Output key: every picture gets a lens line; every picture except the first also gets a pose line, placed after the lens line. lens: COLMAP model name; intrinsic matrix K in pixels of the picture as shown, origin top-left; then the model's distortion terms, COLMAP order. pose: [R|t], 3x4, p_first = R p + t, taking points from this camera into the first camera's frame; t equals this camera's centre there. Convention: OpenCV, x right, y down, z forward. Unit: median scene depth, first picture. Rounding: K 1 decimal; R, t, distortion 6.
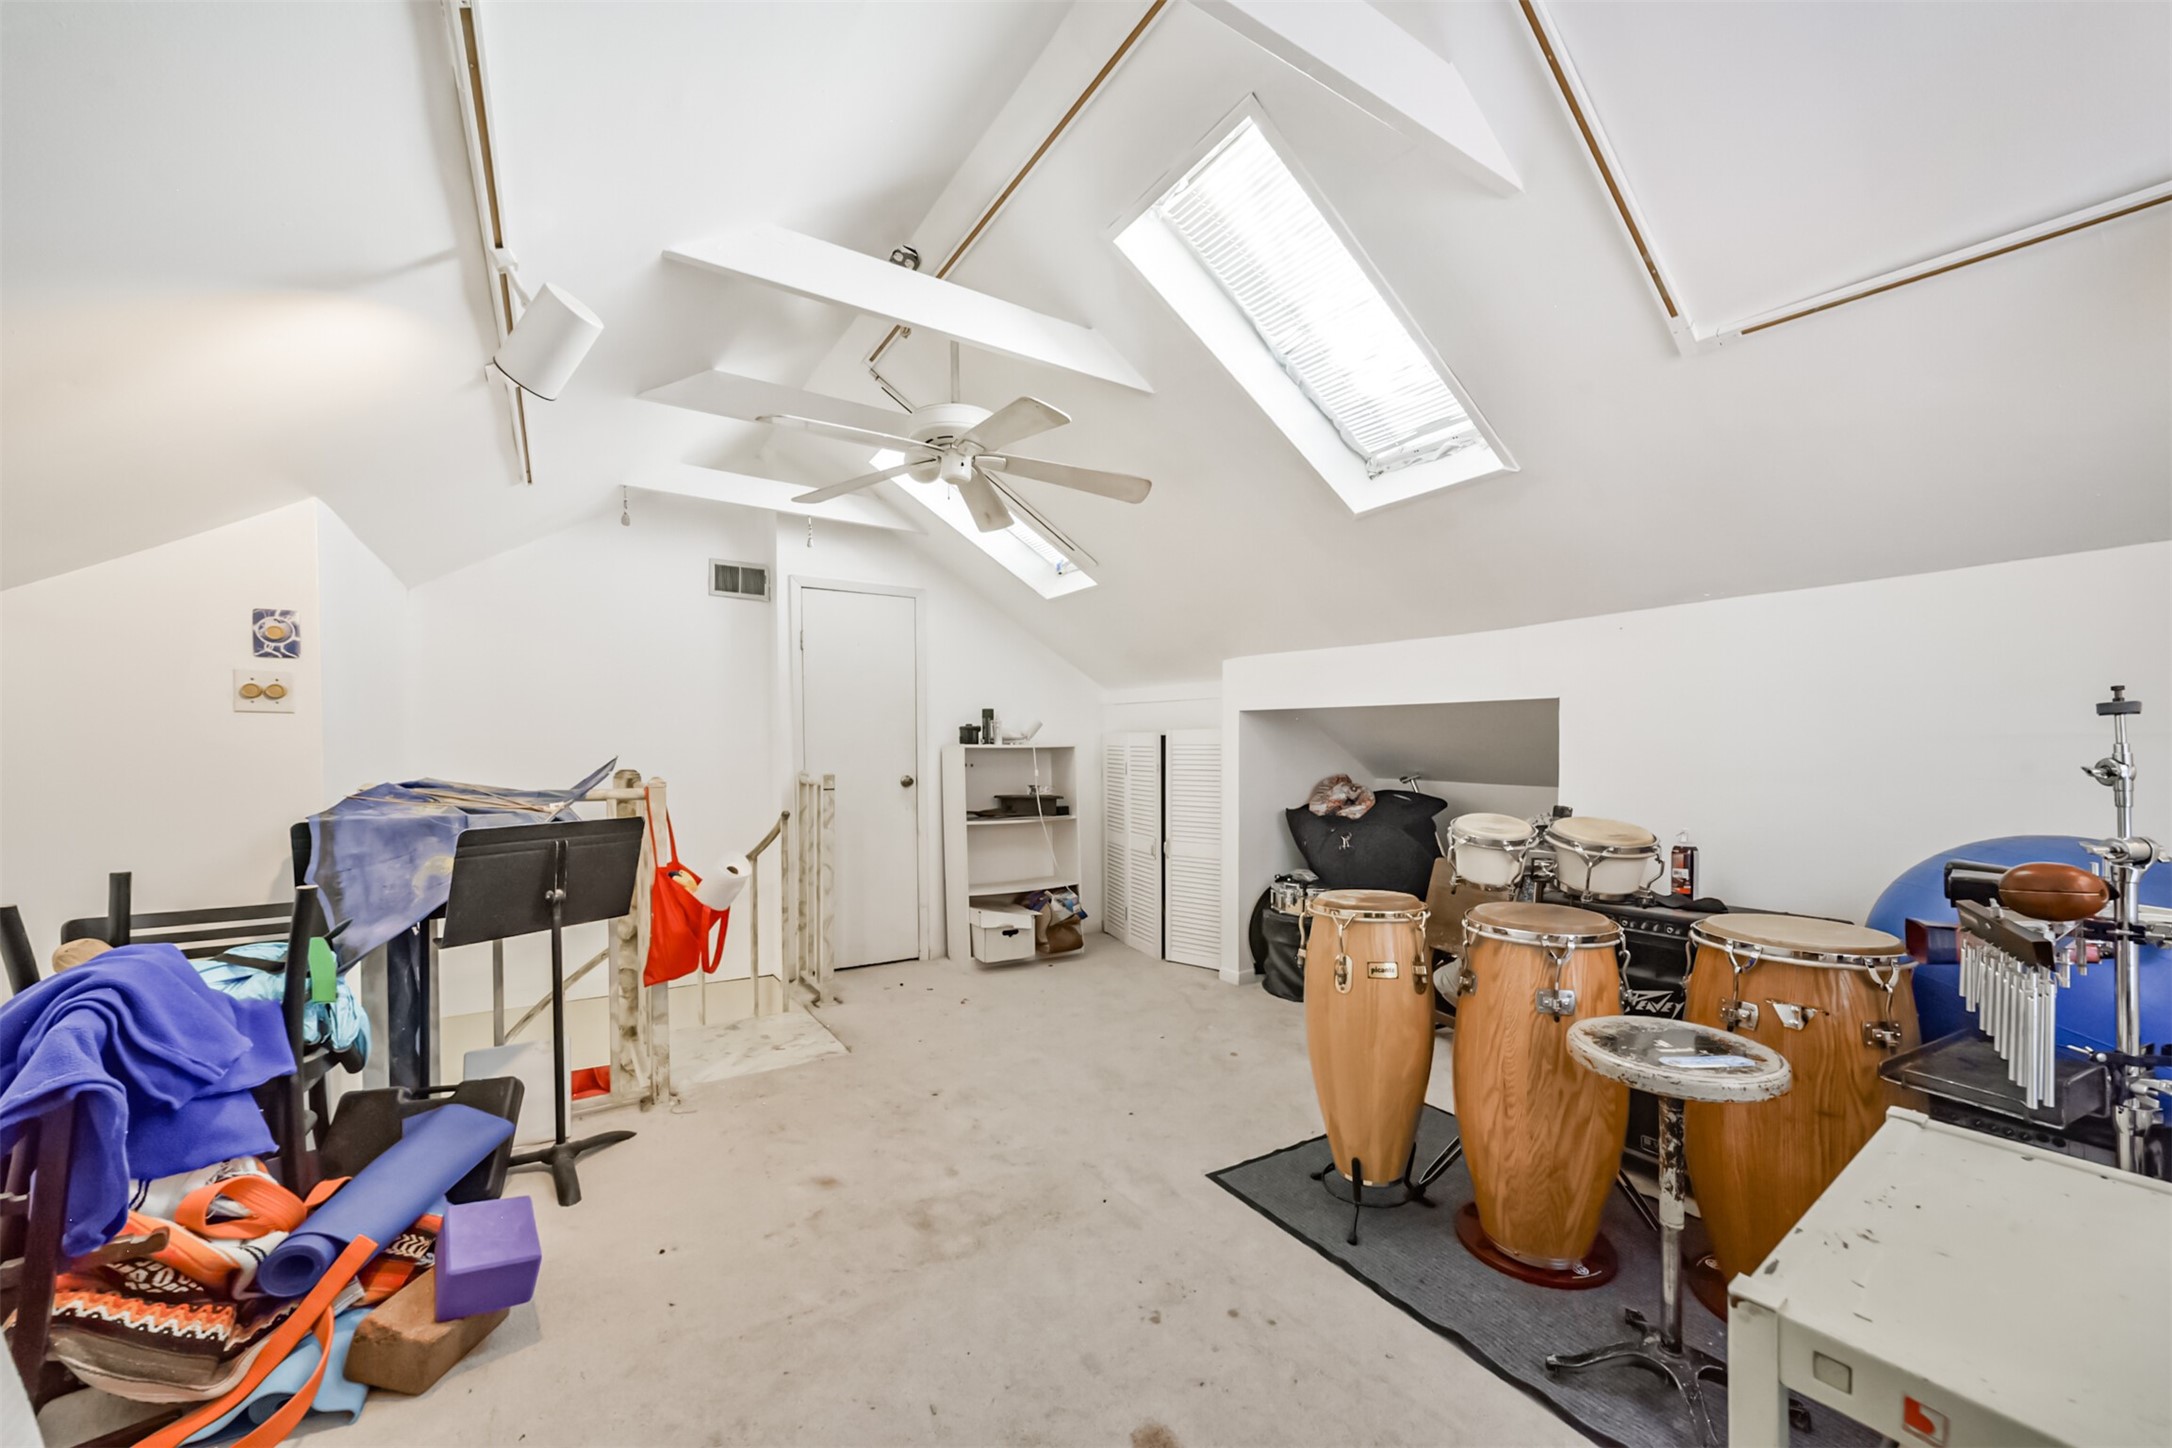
lens RADIAL K [[840.8, 0, 1088.0], [0, 840.8, 734.1], [0, 0, 1]] dist [-0.018999, 0.000328]
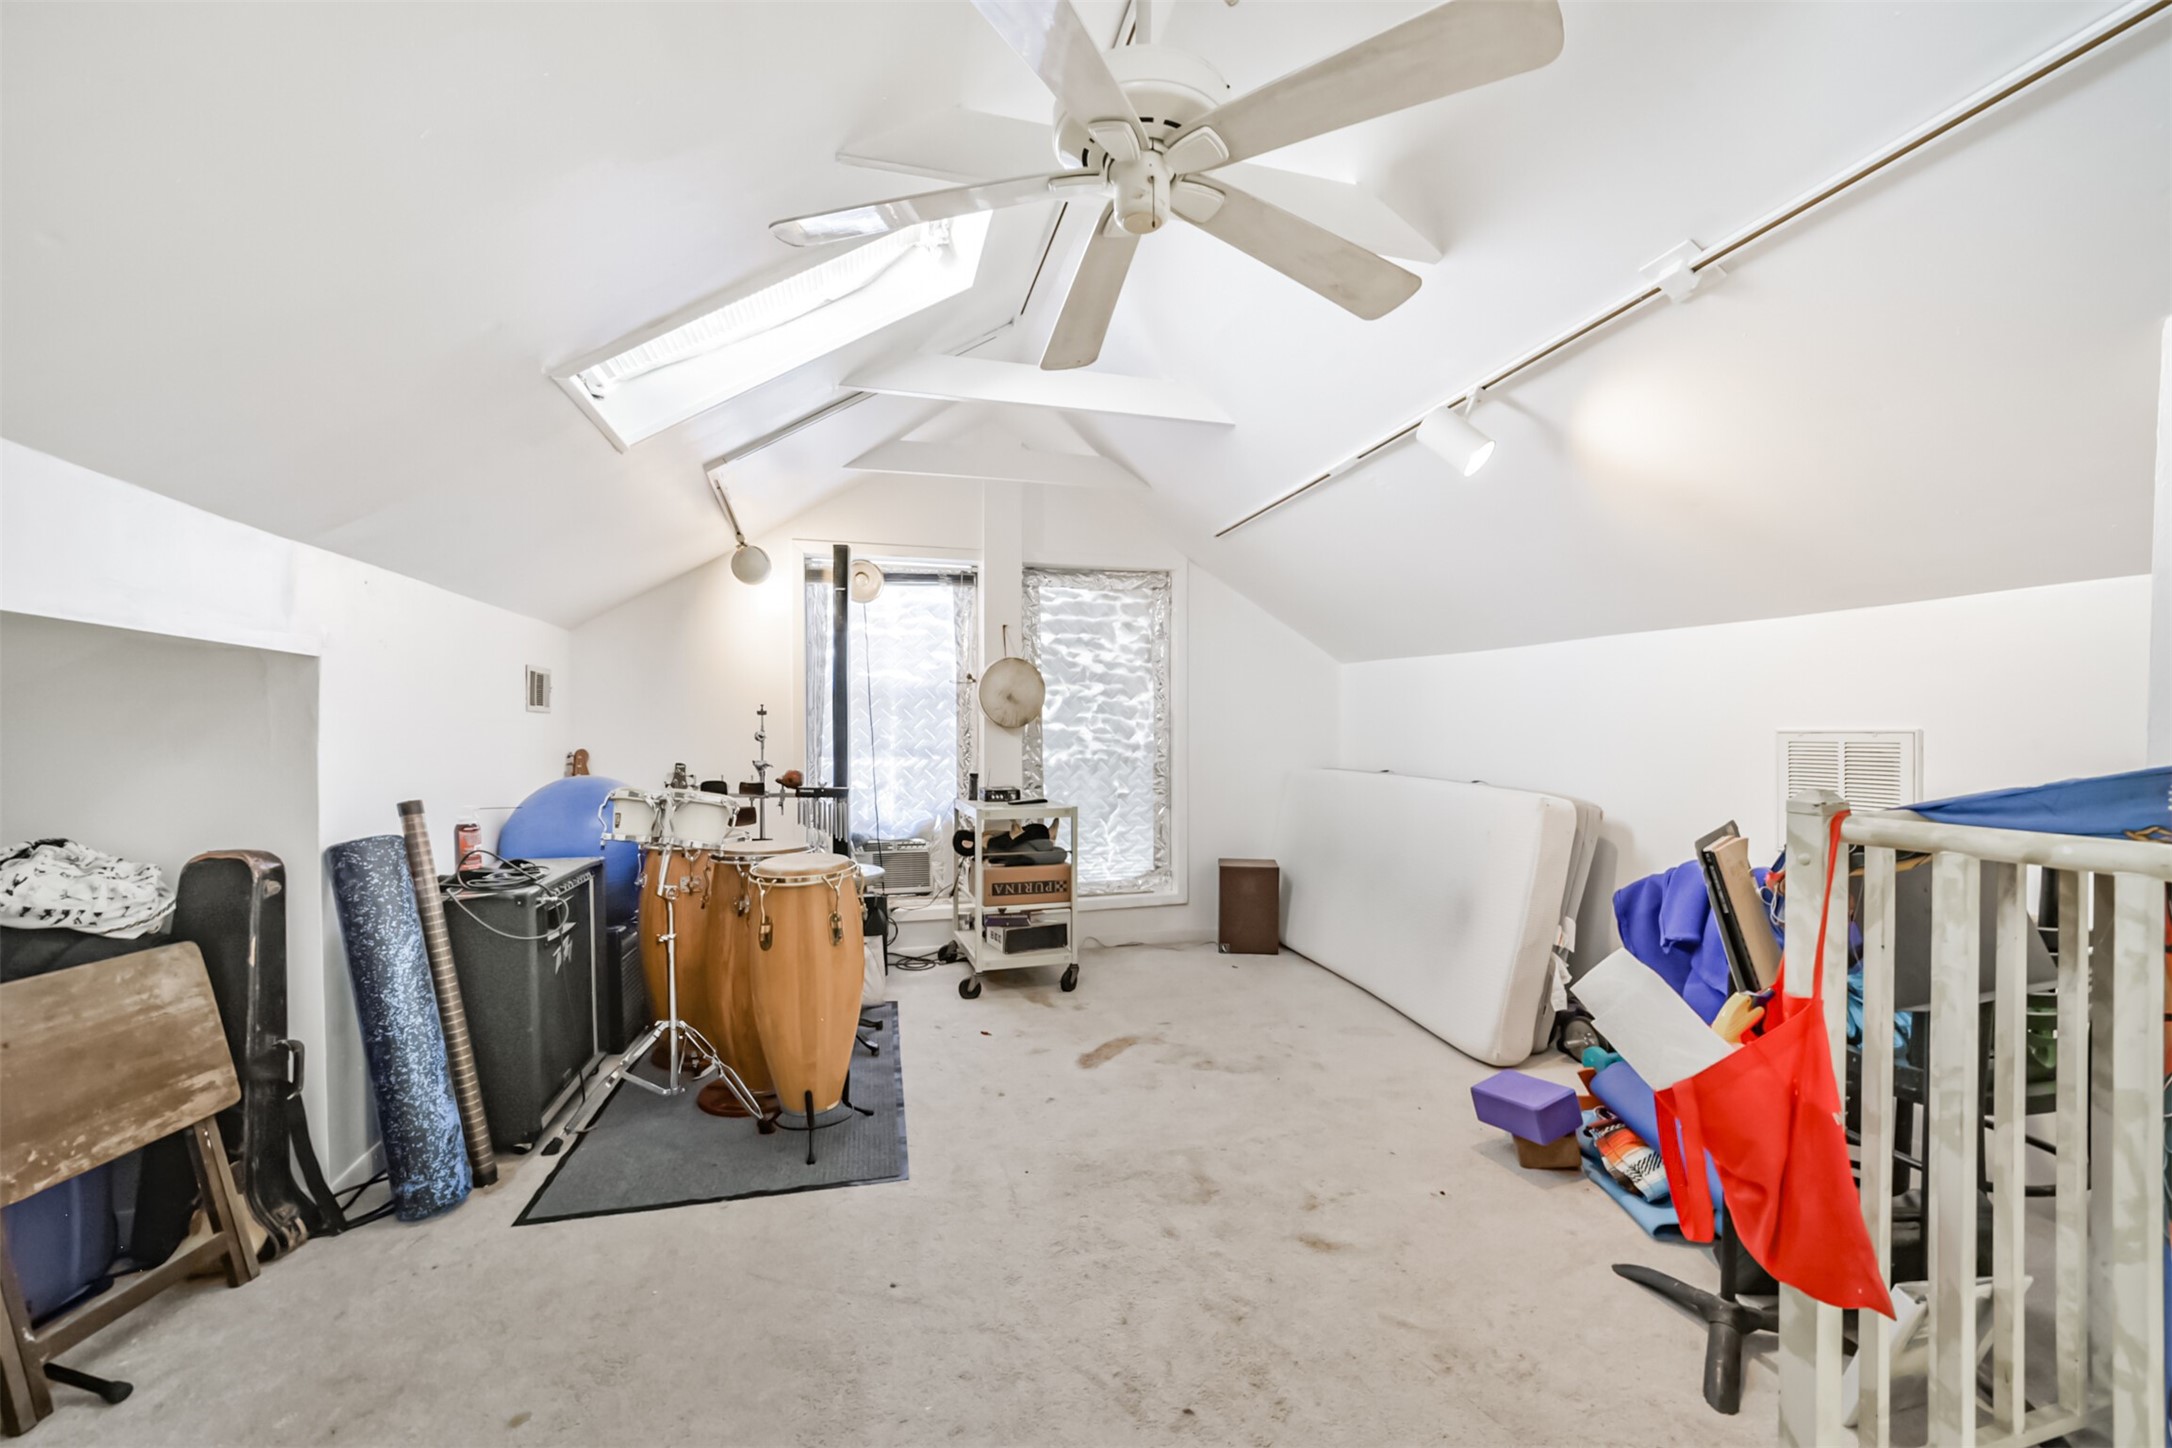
lens RADIAL K [[840.8, 0, 1085.6], [0, 840.8, 725.3], [0, 0, 1]] dist [-0.018999, 0.000328]
pose [[-0.955060, 0.003458, 0.296391, -0.372625], [0.001627, 0.999978, -0.006424, 0.017722], [-0.296407, -0.005653, -0.955045, 2.063448]]
